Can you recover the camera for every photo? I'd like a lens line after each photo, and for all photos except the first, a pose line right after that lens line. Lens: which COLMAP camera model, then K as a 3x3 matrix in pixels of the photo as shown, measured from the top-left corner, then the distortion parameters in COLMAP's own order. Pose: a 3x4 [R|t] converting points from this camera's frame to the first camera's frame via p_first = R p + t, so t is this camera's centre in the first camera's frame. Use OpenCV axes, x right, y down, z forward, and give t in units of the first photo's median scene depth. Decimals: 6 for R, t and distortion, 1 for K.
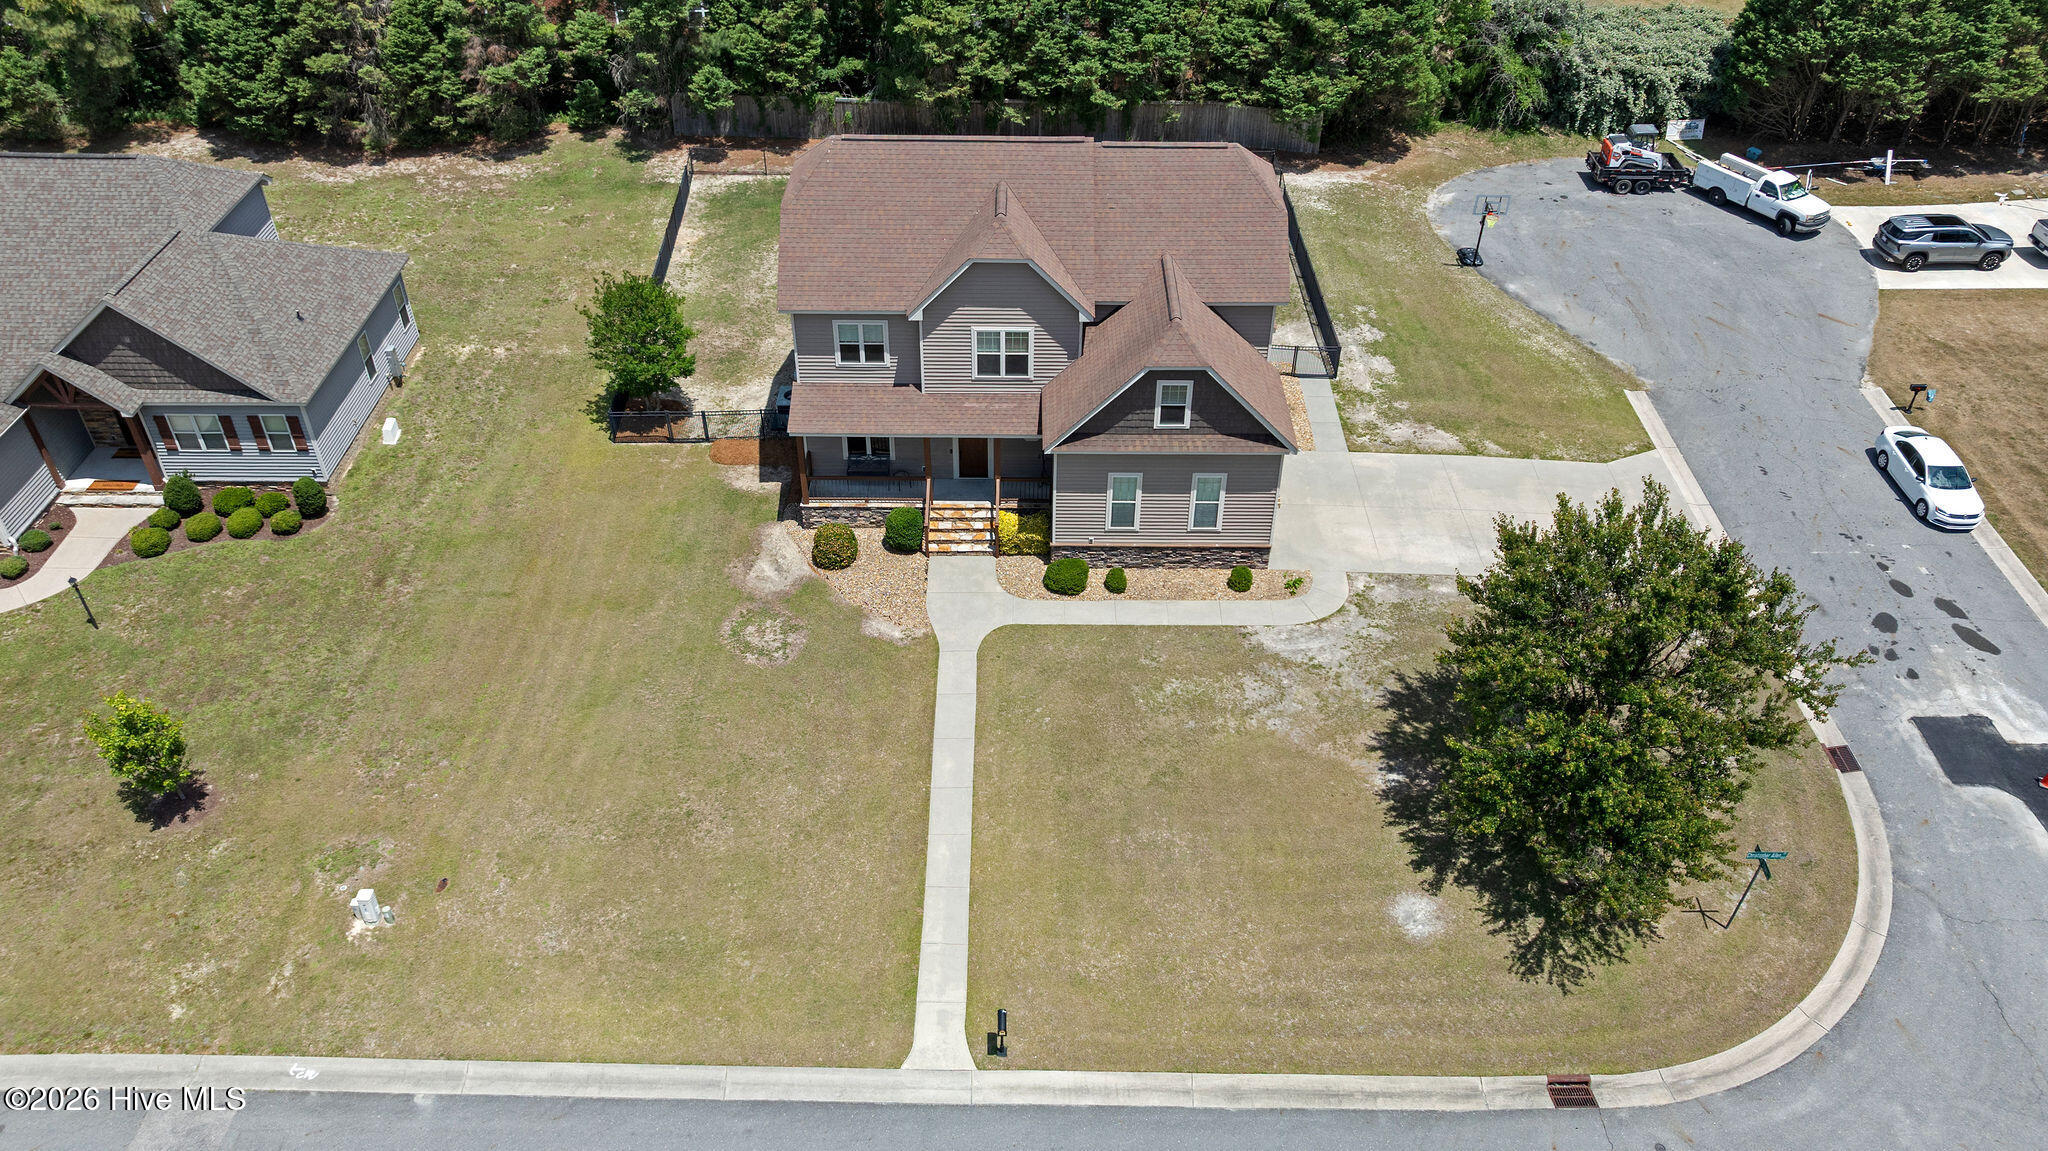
lens RADIAL K [[1493.3, 0, 1024.0], [0, 1493.3, 575.5], [0, 0, 1]] dist [-0.020628, 0.008095]
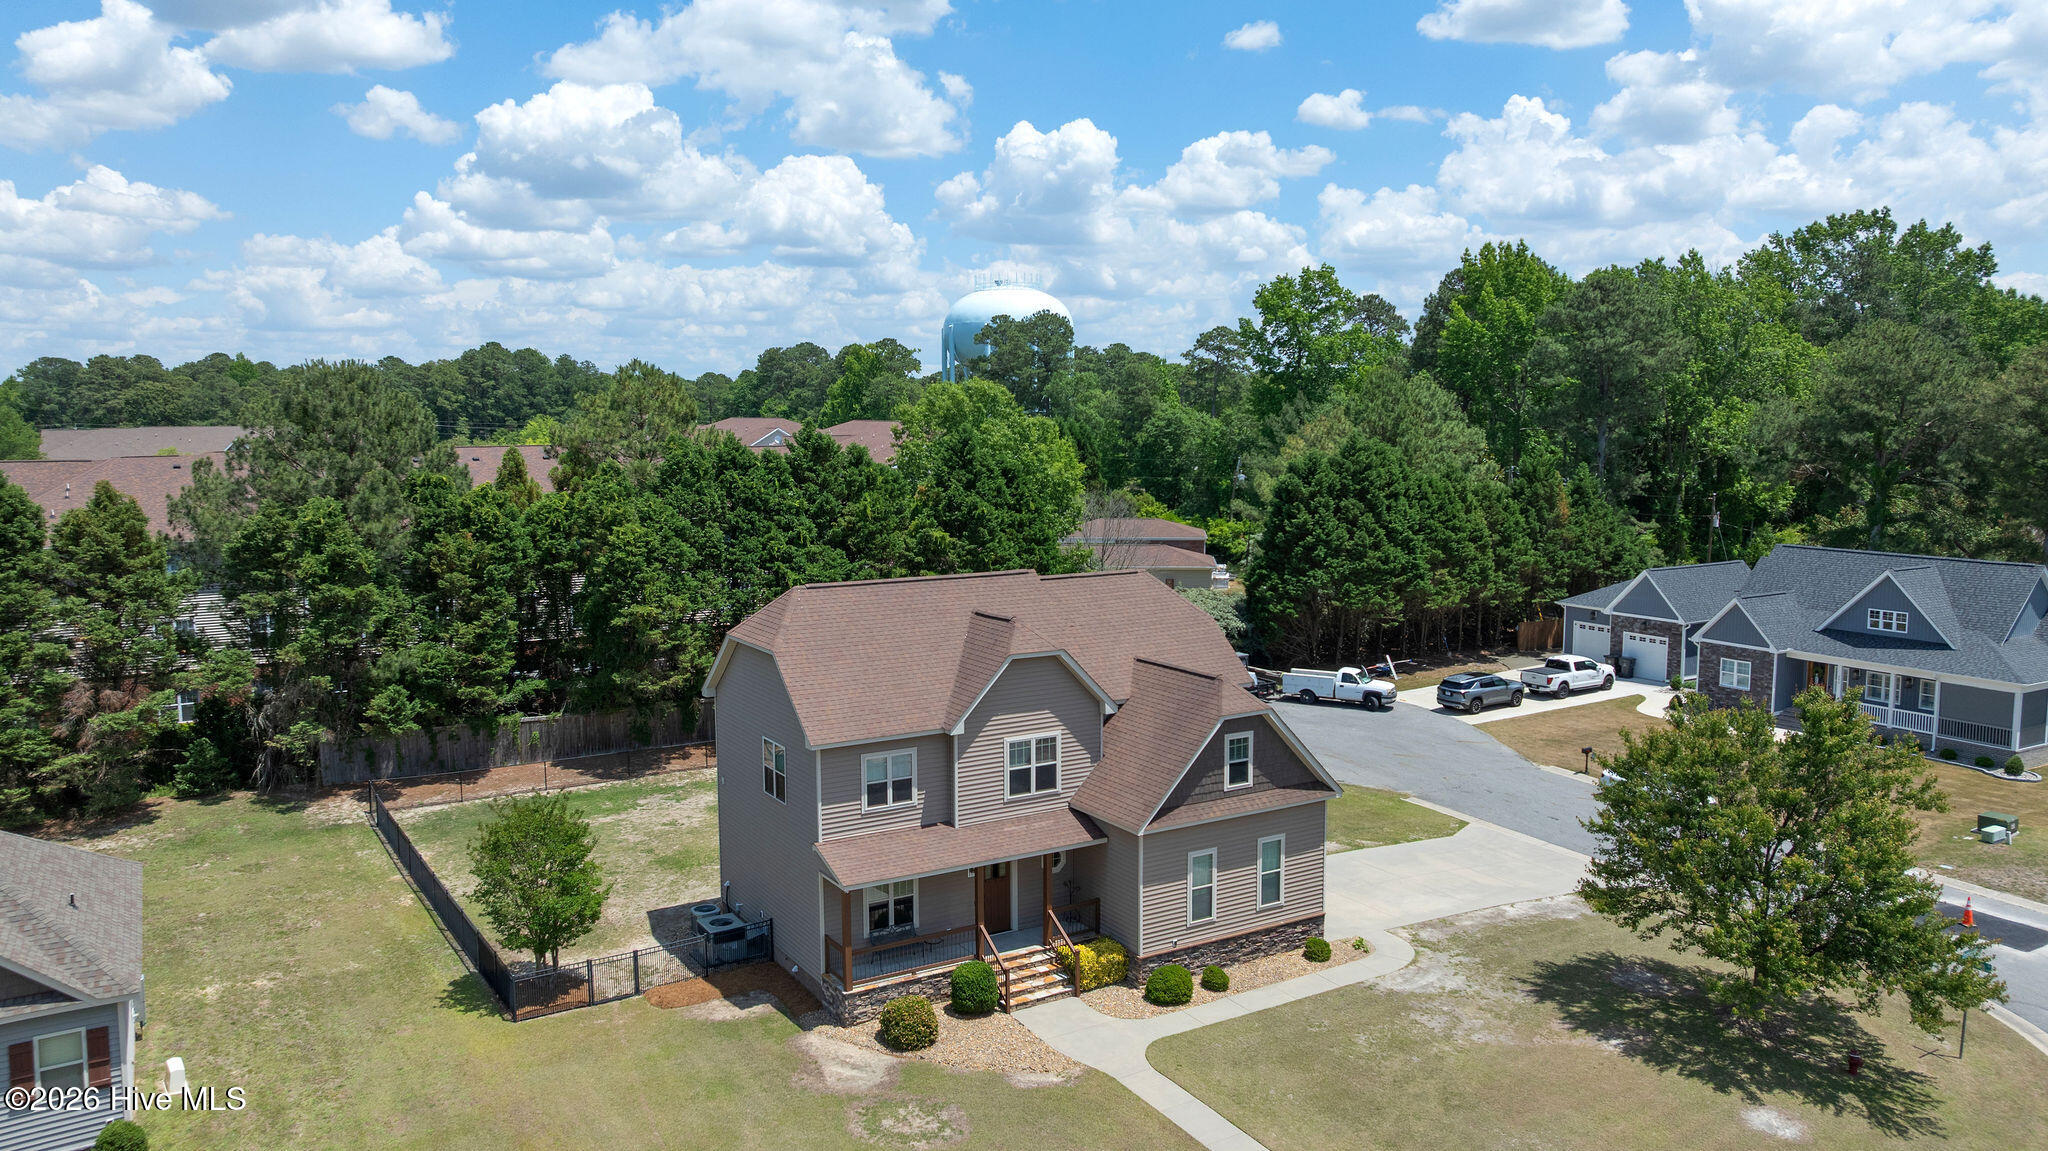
lens RADIAL K [[1457.7, 0, 1024.0], [0, 1457.7, 575.5], [0, 0, 1]] dist [-0.001161, -0.031091]
pose [[0.855513, -0.069611, 0.513081, -0.469634], [0.330780, 0.835832, -0.438144, 0.146525], [-0.398350, 0.544555, 0.738091, 0.259347]]
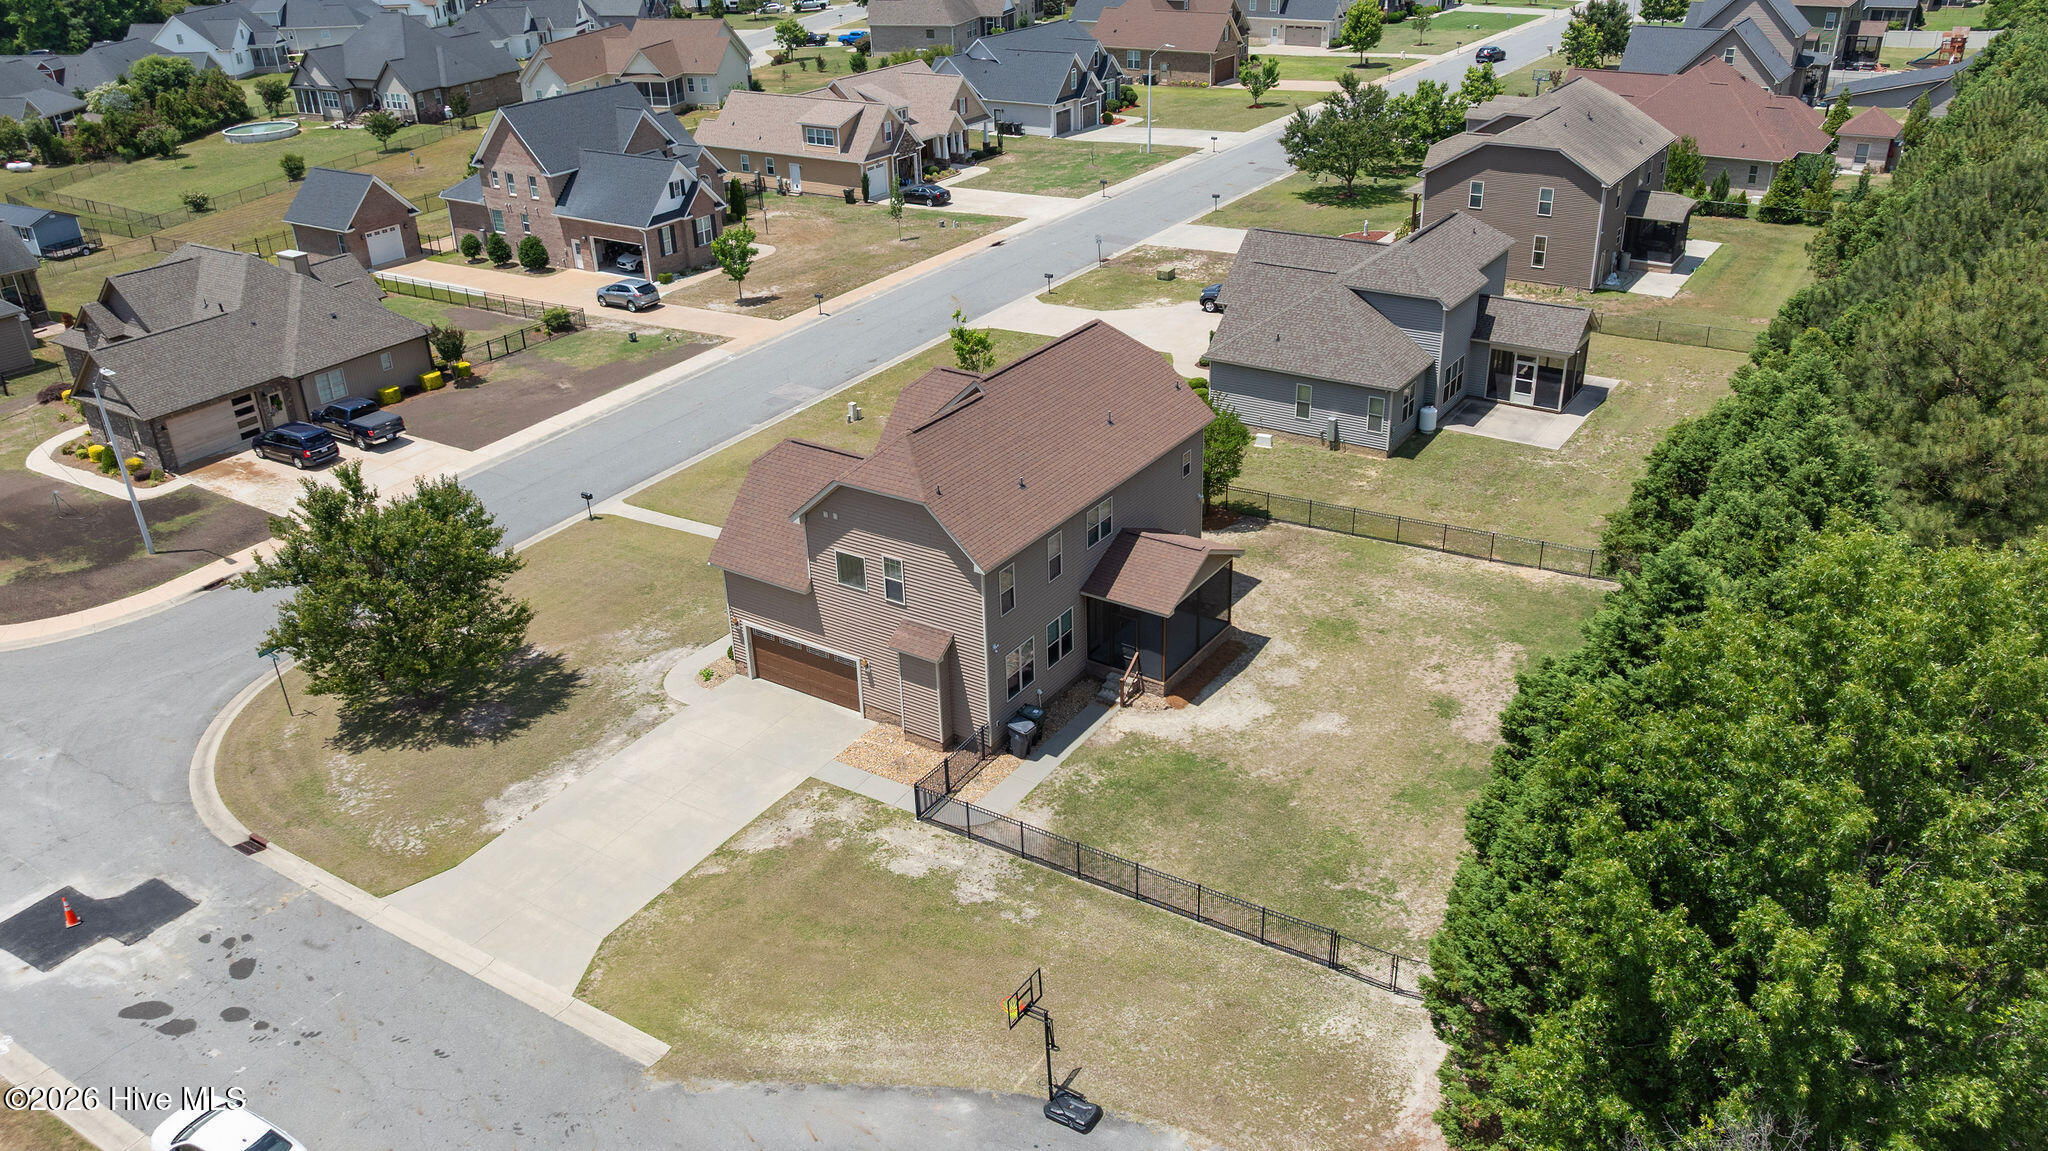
lens RADIAL K [[1540.5, 0, 1024.0], [0, 1540.5, 575.5], [0, 0, 1]] dist [-0.017350, -0.002170]
pose [[-0.550944, 0.382476, -0.741736, 0.921788], [-0.500039, 0.560290, 0.660331, -0.976460], [0.668148, 0.734702, -0.117436, 1.250570]]
